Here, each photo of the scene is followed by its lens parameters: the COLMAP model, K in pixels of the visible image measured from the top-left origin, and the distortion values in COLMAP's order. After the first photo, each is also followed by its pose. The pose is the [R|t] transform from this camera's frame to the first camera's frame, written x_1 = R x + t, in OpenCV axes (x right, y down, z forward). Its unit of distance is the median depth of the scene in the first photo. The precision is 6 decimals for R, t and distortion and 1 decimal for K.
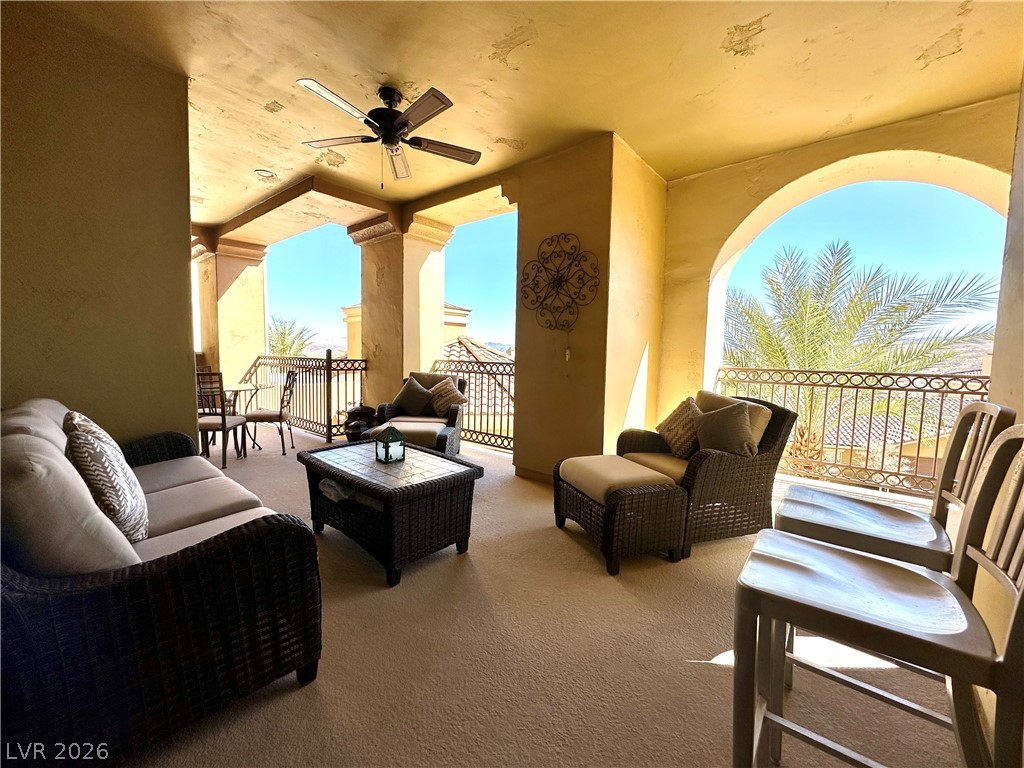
lens RADIAL K [[408.1, 0, 511.2], [0, 408.1, 383.7], [0, 0, 1]] dist [-0.003440, 0.000404]
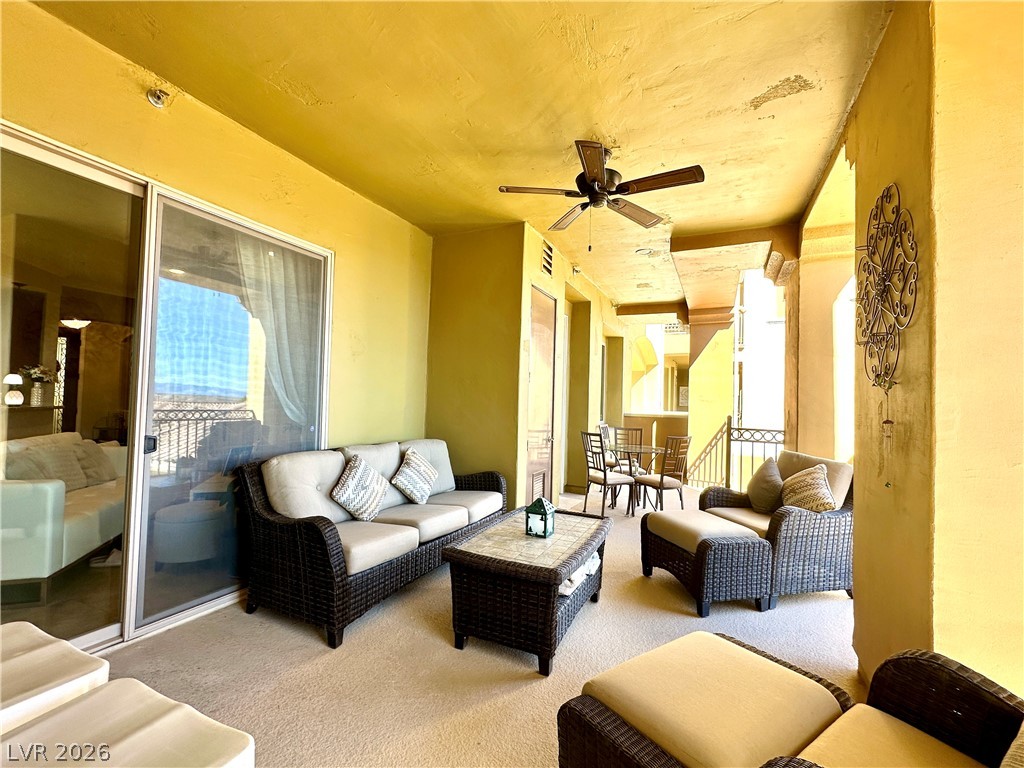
lens RADIAL K [[453.6, 0, 512.0], [0, 453.6, 384.0], [0, 0, 1]] dist [-0.001369, -0.000253]
pose [[0.263483, -0.046215, -0.963556, 0.463949], [-0.097579, 0.992452, -0.074284, -0.046642], [0.959716, 0.113595, 0.256985, 0.411488]]
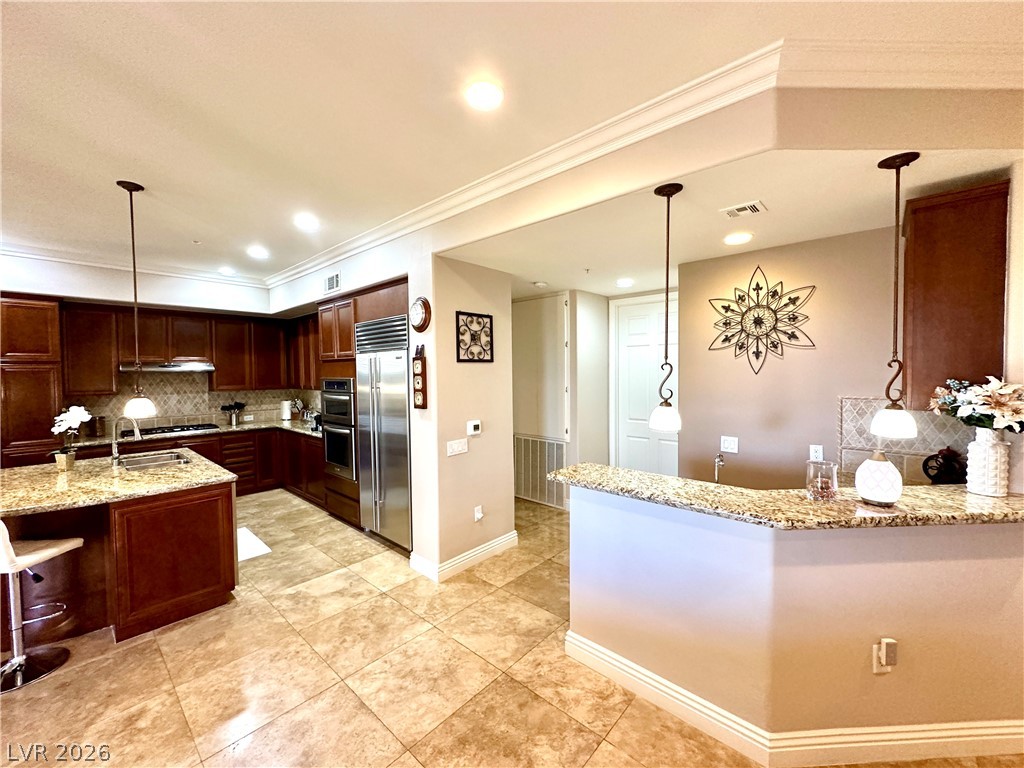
lens RADIAL K [[408.1, 0, 511.2], [0, 408.1, 383.7], [0, 0, 1]] dist [-0.003440, 0.000404]
pose [[-0.999317, -0.010001, 0.035587, -0.821970], [-0.006017, 0.993877, 0.110326, -0.105458], [-0.036472, 0.110036, -0.993258, -0.213364]]
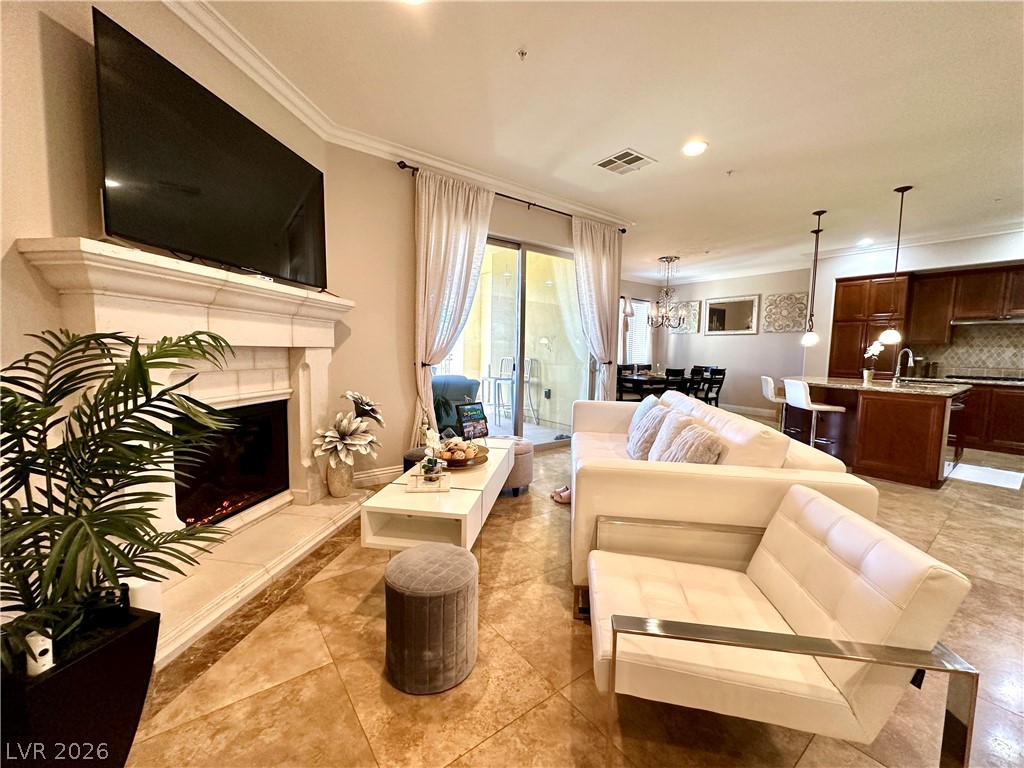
lens RADIAL K [[408.1, 0, 511.2], [0, 408.1, 383.7], [0, 0, 1]] dist [-0.003440, 0.000404]
pose [[0.223136, -0.094937, 0.970153, -1.412292], [0.063583, 0.994544, 0.082700, -0.015189], [-0.972711, 0.043232, 0.227955, -0.151782]]
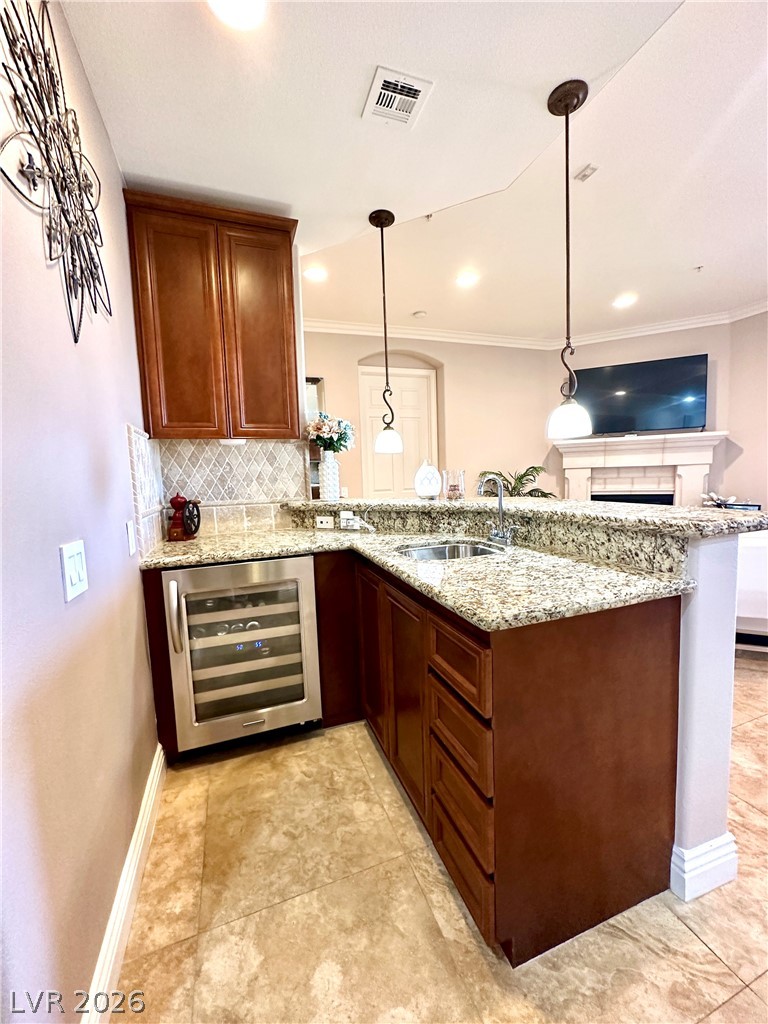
lens RADIAL K [[408.1, 0, 384.0], [0, 408.1, 512.0], [0, 0, 1]] dist [-0.003440, 0.000404]
pose [[0.862496, -0.003029, -0.506055, -0.945353], [0.016237, 0.999633, 0.021689, 0.058671], [0.505803, -0.026924, 0.862228, -1.162285]]
